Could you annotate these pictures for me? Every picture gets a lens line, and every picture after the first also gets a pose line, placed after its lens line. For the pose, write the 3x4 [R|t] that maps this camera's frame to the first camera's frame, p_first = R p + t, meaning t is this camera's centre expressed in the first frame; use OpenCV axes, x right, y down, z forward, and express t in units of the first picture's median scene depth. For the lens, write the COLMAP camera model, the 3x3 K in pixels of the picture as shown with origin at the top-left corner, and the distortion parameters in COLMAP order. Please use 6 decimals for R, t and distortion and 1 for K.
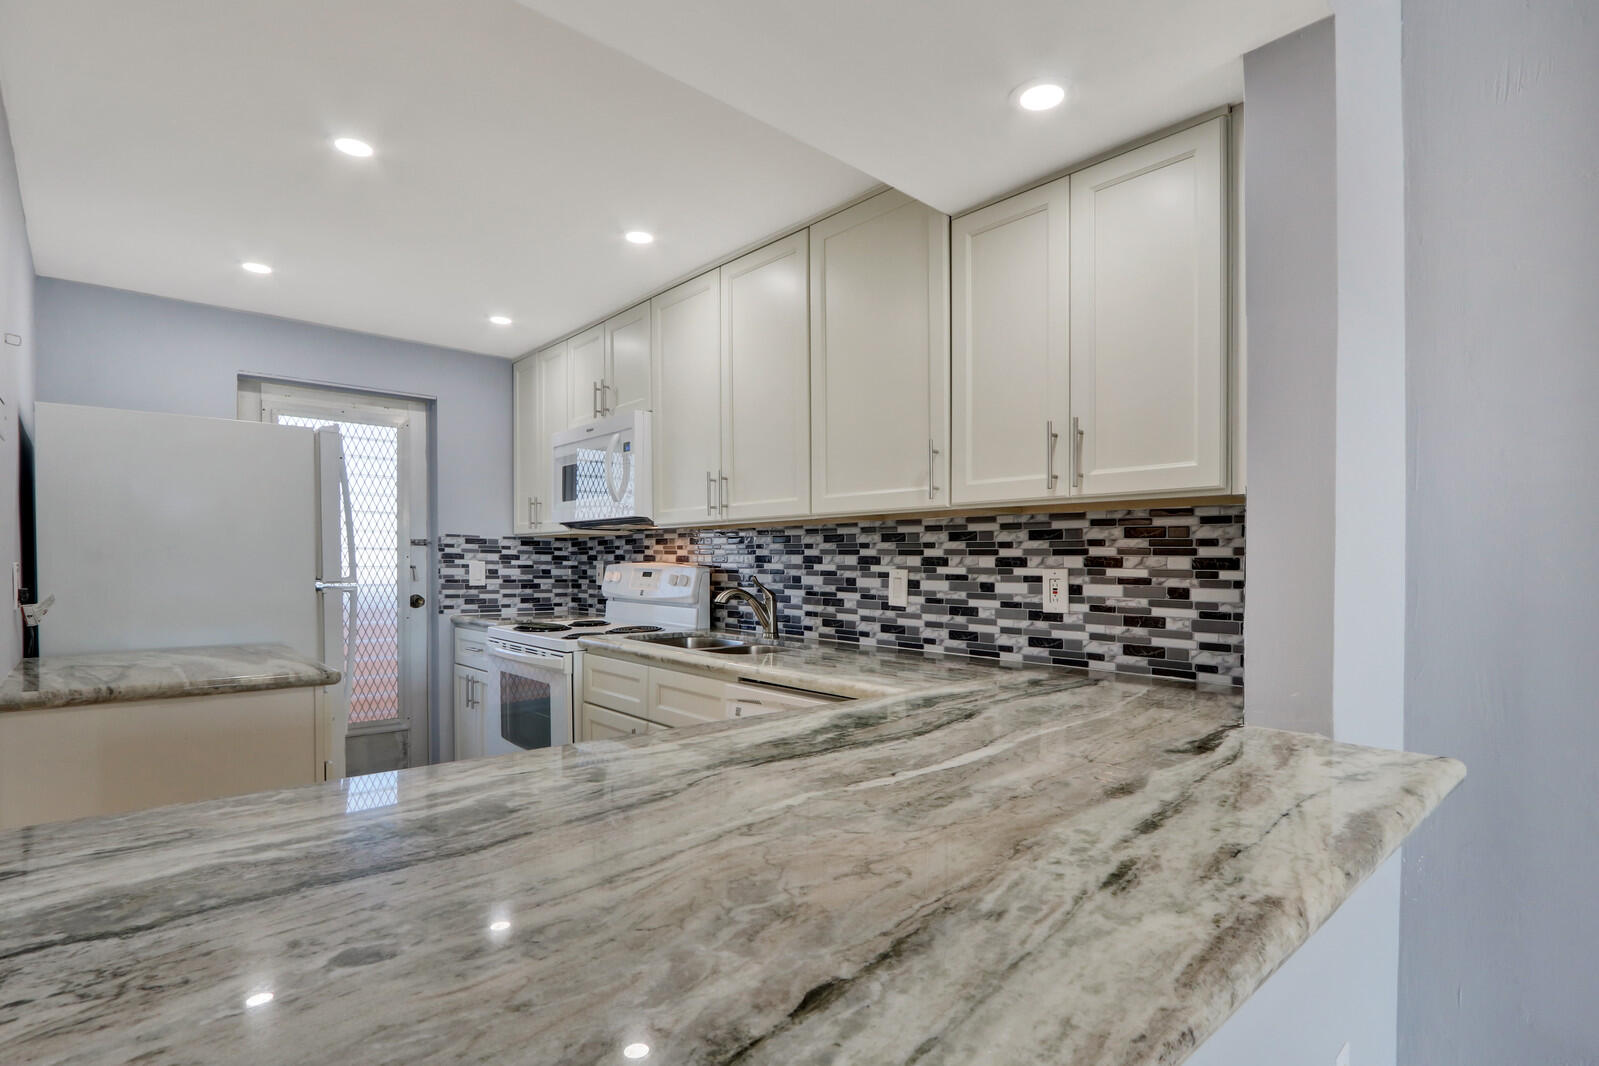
lens RADIAL K [[794.8, 0, 812.5], [0, 794.8, 577.1], [0, 0, 1]] dist [-0.014880, 0.001810]
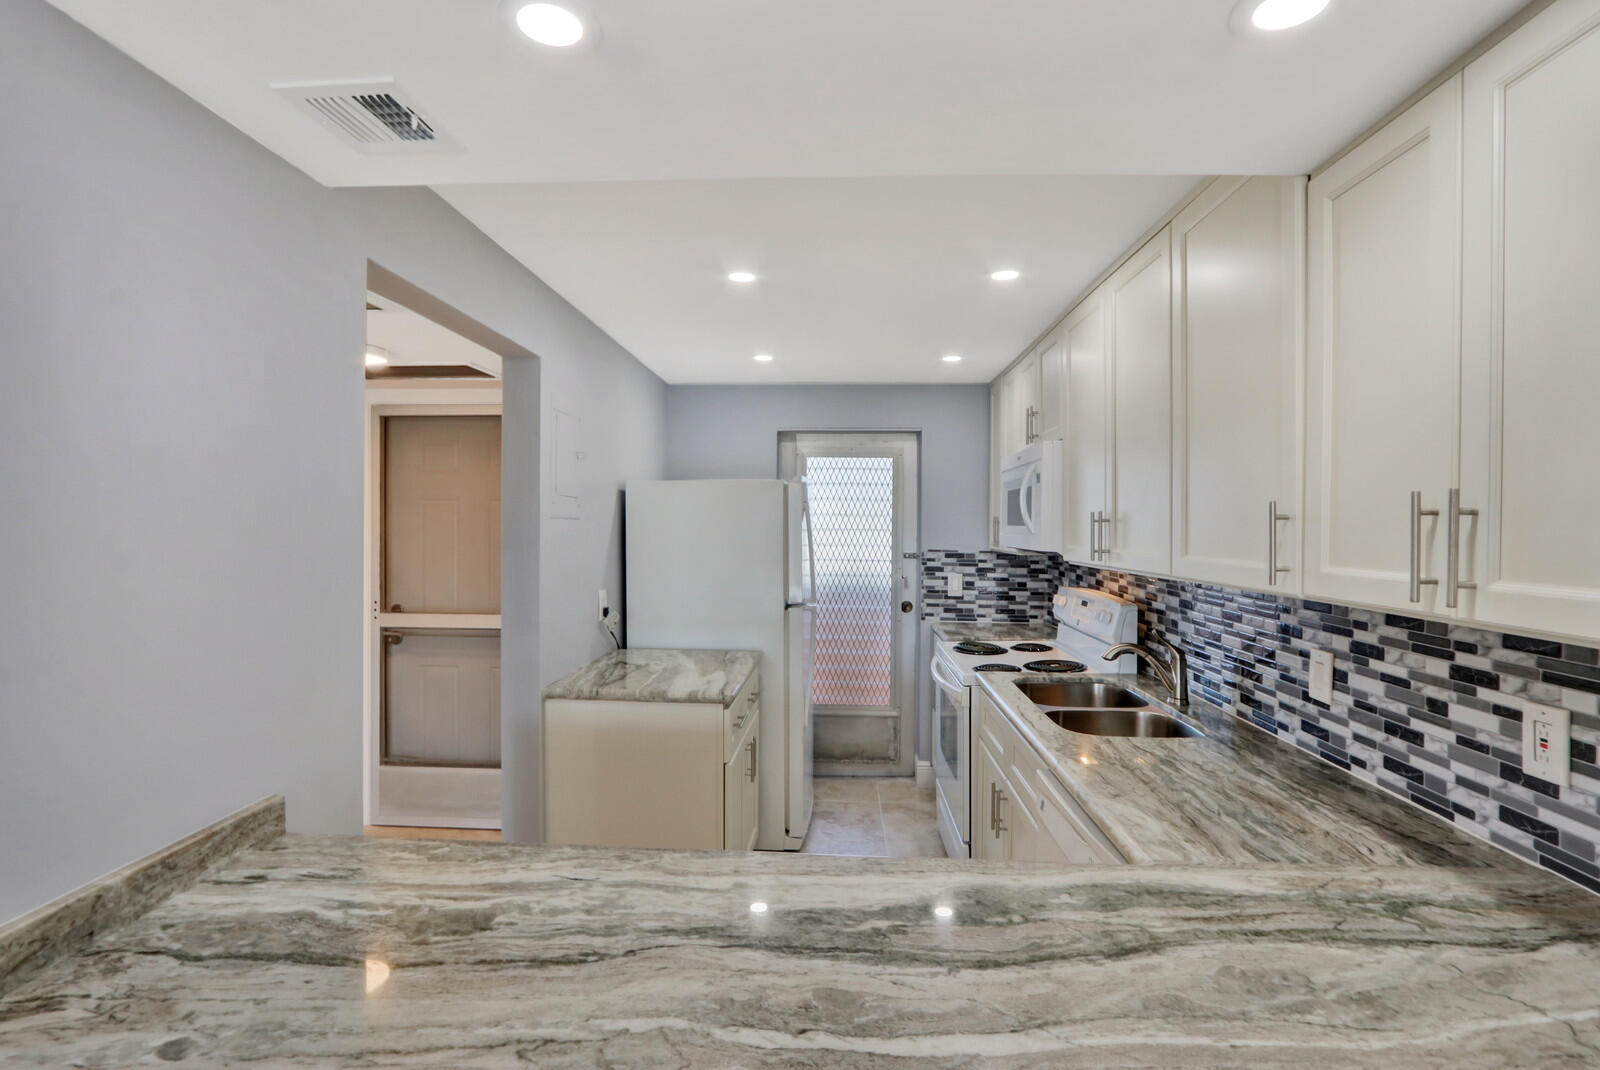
lens RADIAL K [[754.5, 0, 797.6], [0, 754.5, 540.6], [0, 0, 1]] dist [-0.020770, 0.004705]
pose [[0.697842, 0.015723, -0.716080, 0.260453], [-0.015953, 0.999852, 0.006407, -0.106382], [0.716075, 0.006953, 0.697989, 0.184164]]
